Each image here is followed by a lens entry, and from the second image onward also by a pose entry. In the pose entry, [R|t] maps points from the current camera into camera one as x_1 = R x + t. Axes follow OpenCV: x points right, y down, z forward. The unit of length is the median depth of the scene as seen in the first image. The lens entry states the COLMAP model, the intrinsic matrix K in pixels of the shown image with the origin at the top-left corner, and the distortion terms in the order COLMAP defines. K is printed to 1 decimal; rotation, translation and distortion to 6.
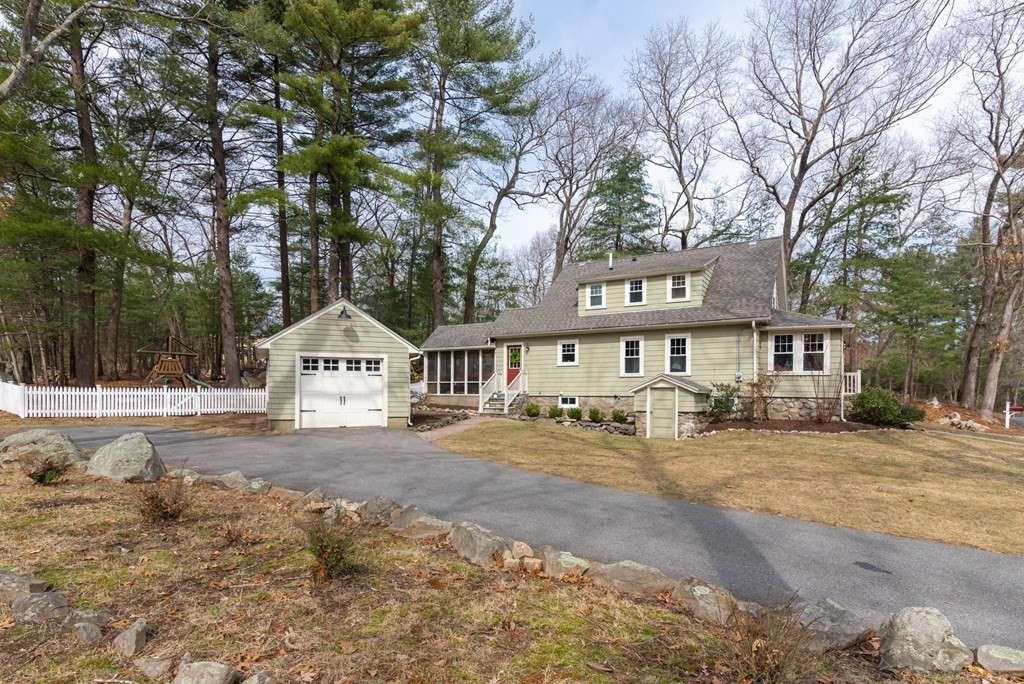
lens RADIAL K [[534.8, 0, 495.0], [0, 534.8, 380.6], [0, 0, 1]] dist [0.017612, -0.000116]
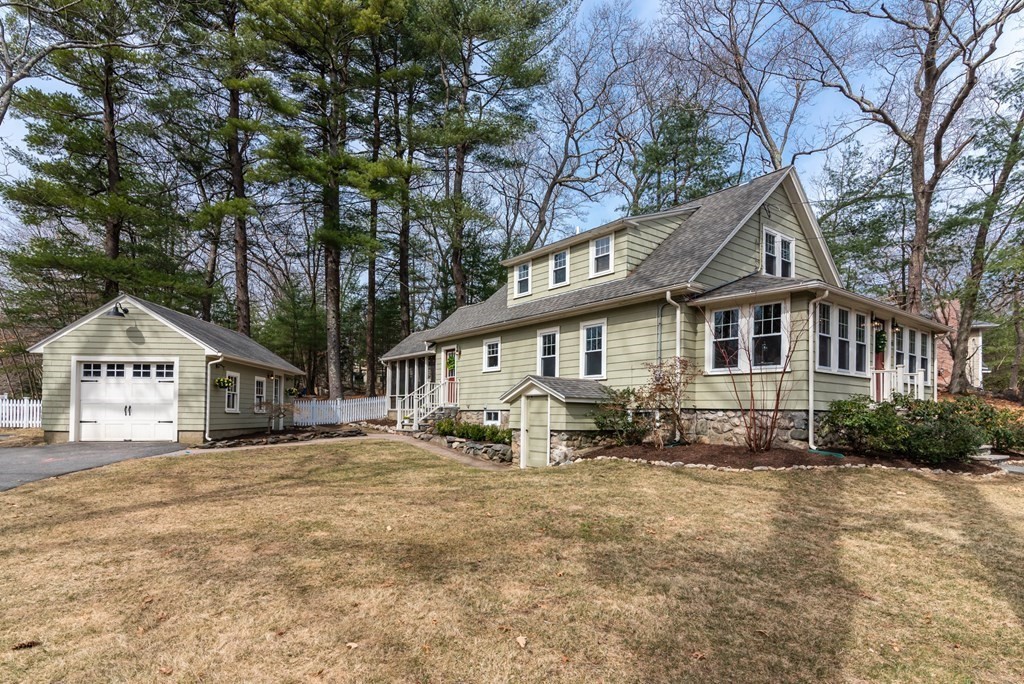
lens RADIAL K [[534.8, 0, 506.9], [0, 534.8, 397.2], [0, 0, 1]] dist [0.017612, -0.000116]
pose [[0.941890, -0.007276, -0.335843, 0.468852], [0.003375, 0.999920, -0.012200, 0.021979], [0.335905, 0.010358, 0.941839, 0.298748]]
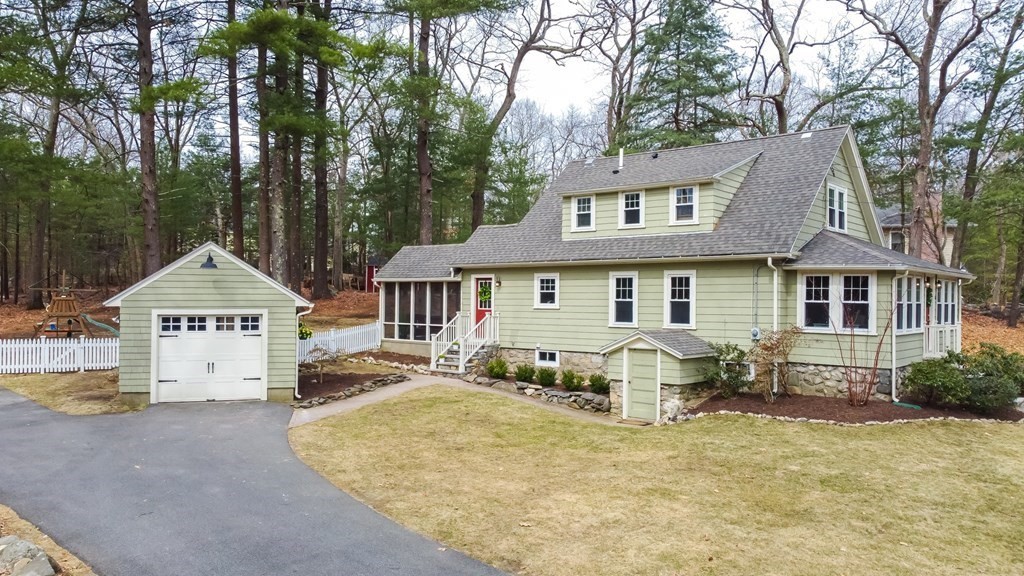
lens RADIAL K [[768.1, 0, 485.1], [0, 768.1, 274.6], [0, 0, 1]] dist [-0.003030, 0.002682]
pose [[0.988296, -0.002674, -0.152524, 0.238472], [0.001566, 0.999972, -0.007384, -0.074299], [0.152540, 0.007059, 0.988272, -0.066335]]
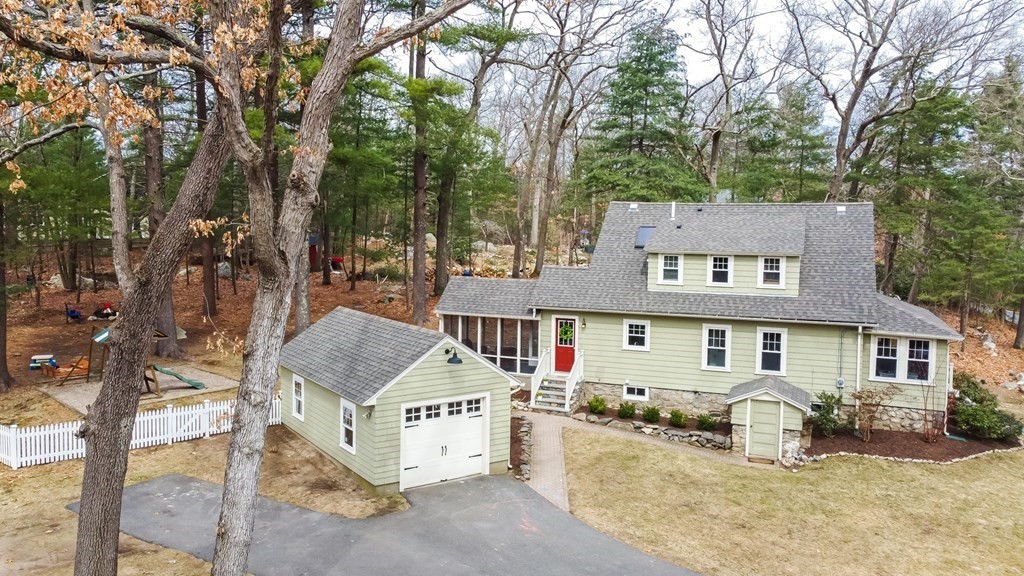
lens RADIAL K [[768.1, 0, 473.6], [0, 768.1, 252.2], [0, 0, 1]] dist [-0.003030, 0.002682]
pose [[0.988599, -0.001108, 0.150571, -0.335143], [-0.008146, 0.998115, 0.060827, -0.283673], [-0.150354, -0.061360, 0.986726, -0.167981]]
